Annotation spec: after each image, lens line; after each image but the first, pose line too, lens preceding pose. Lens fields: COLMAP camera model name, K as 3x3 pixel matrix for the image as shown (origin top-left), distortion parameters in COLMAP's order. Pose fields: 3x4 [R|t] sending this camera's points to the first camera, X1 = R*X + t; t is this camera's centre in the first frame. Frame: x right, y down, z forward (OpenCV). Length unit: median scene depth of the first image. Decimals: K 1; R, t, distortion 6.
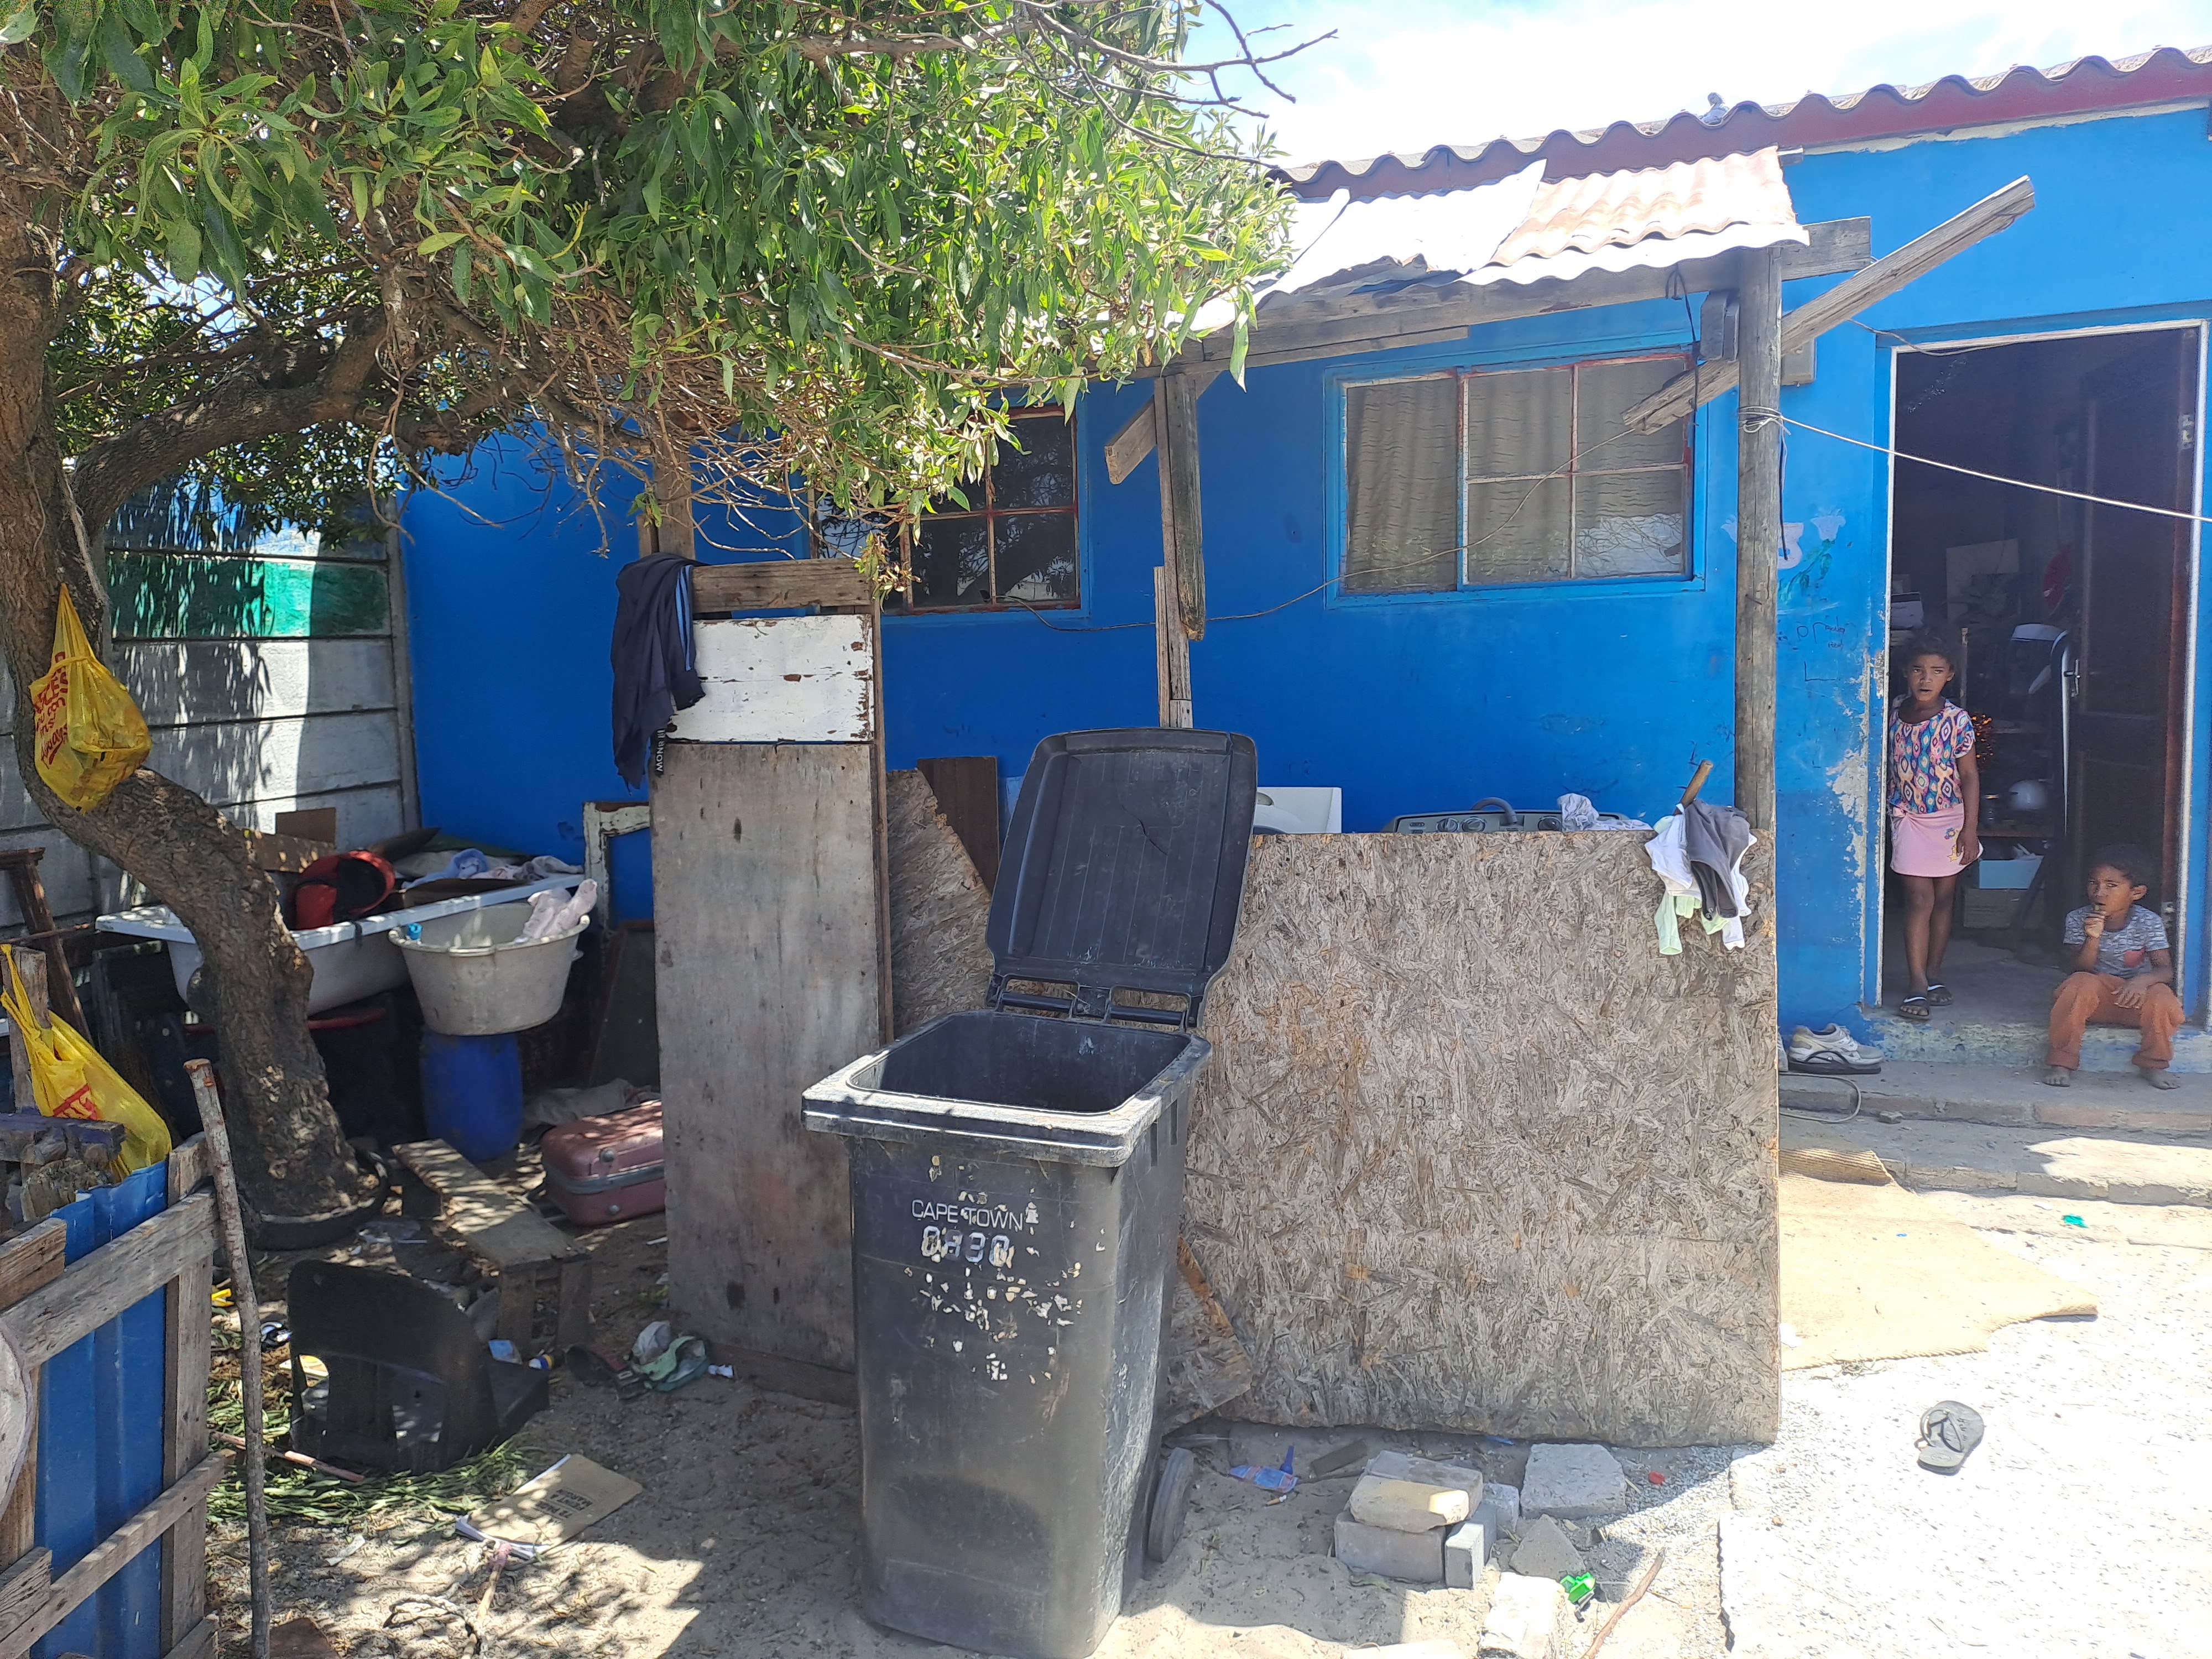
lens RADIAL K [[1623.0, 0, 1065.9], [0, 1623.0, 786.6], [0, 0, 1]] dist [0.065848, -0.065391]
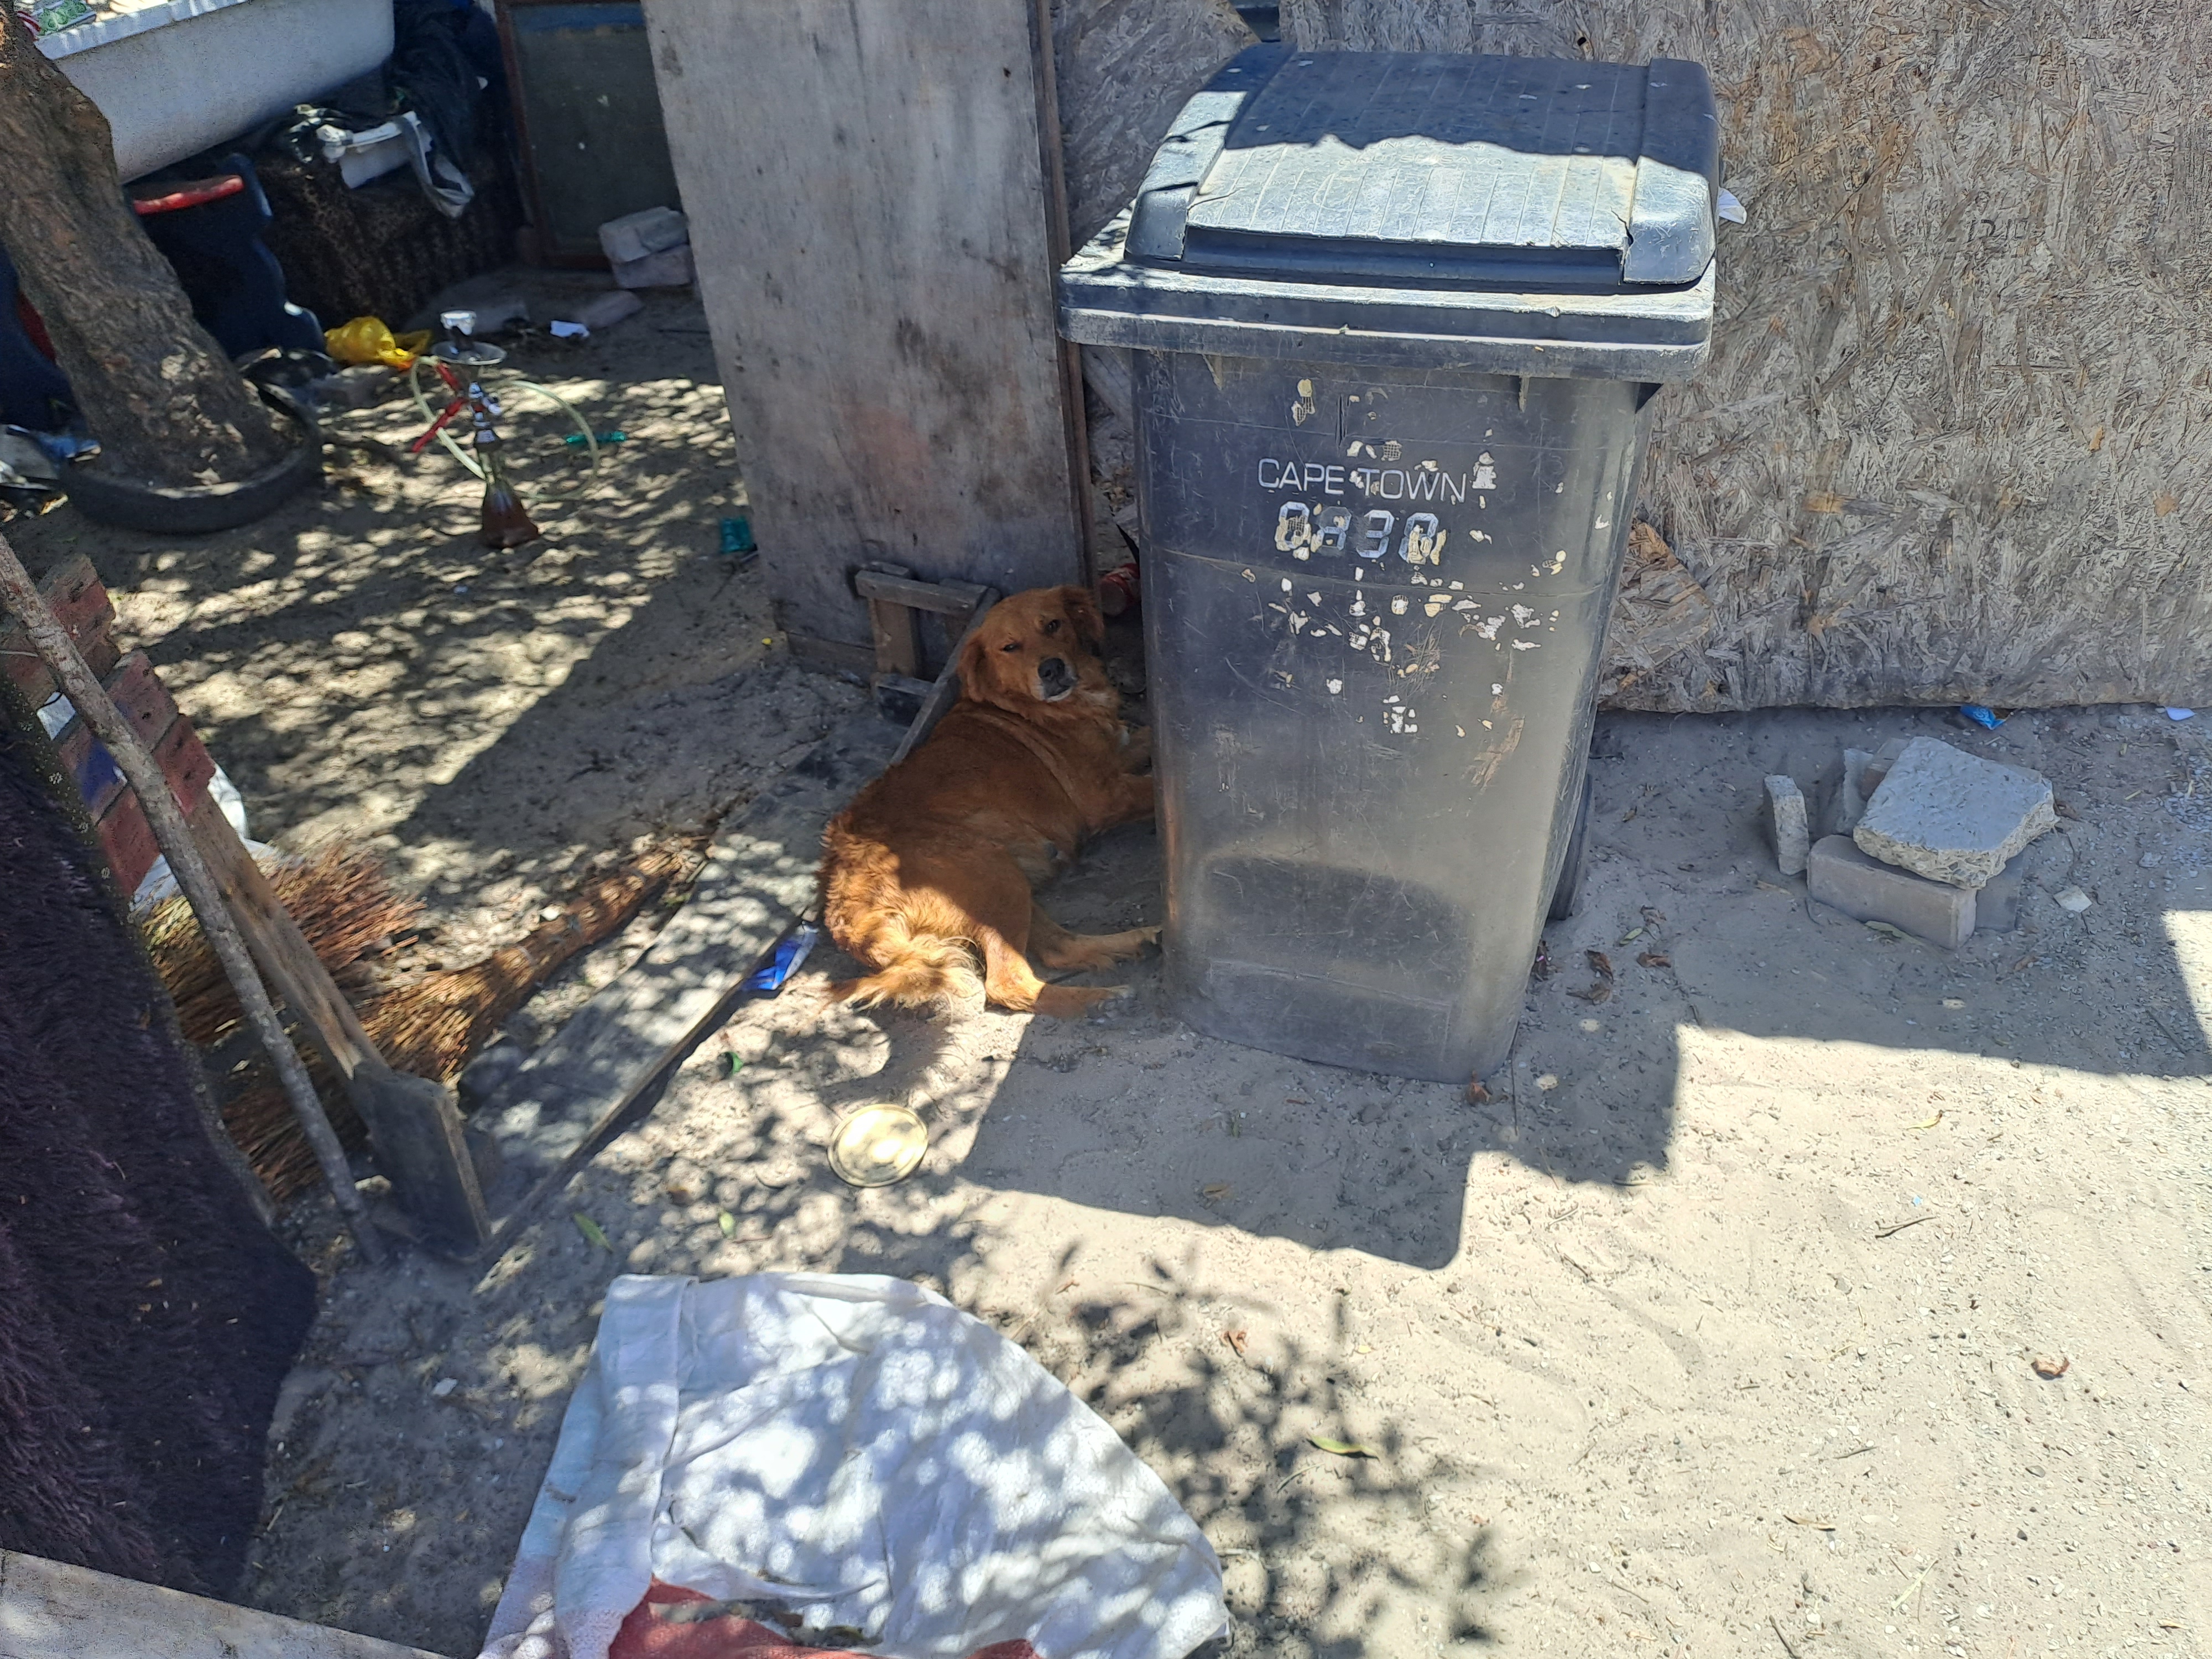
lens RADIAL K [[1623.0, 0, 1113.4], [0, 1623.0, 817.4], [0, 0, 1]] dist [0.065848, -0.065391]
pose [[0.996769, -0.076520, 0.024402, -0.140054], [0.055438, 0.875329, 0.480339, 0.069596], [-0.058115, -0.477434, 0.876744, 0.362877]]
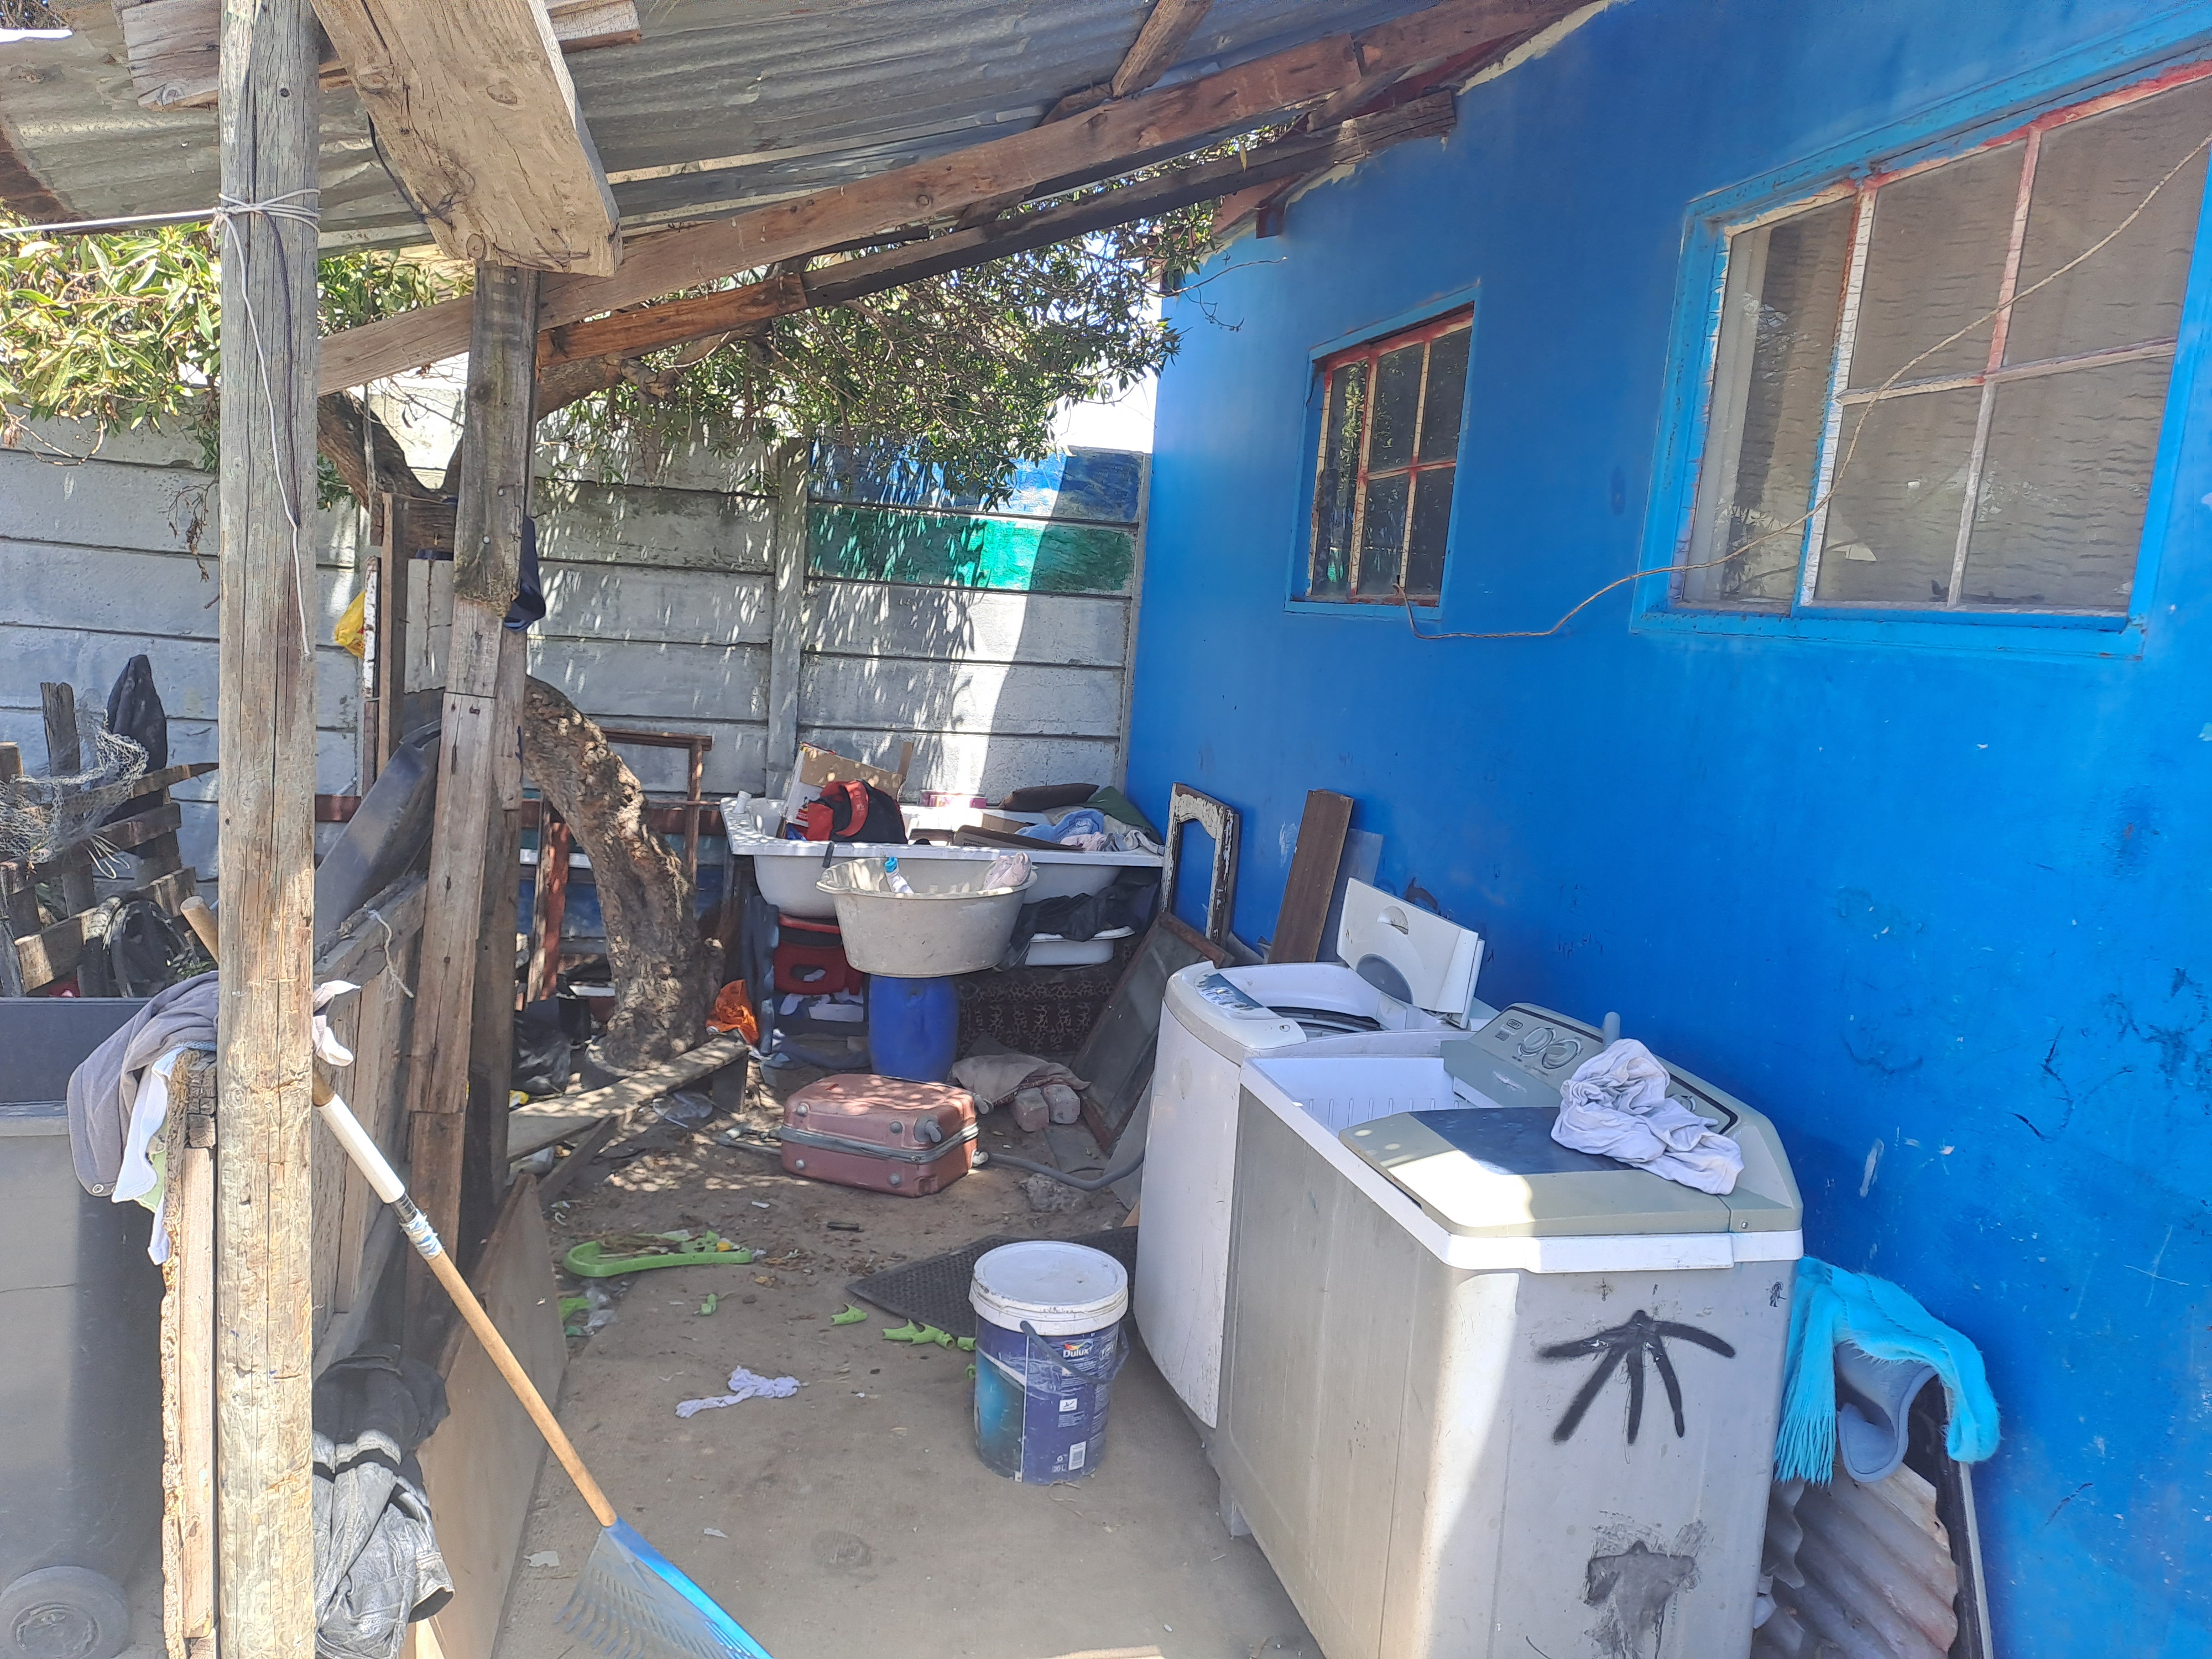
lens RADIAL K [[1623.0, 0, 1129.4], [0, 1623.0, 822.9], [0, 0, 1]] dist [0.065848, -0.065391]
pose [[0.539040, 0.177153, -0.823440, 0.898394], [-0.151779, 0.982058, 0.111920, -0.131353], [0.828492, 0.064651, 0.556256, 0.863102]]
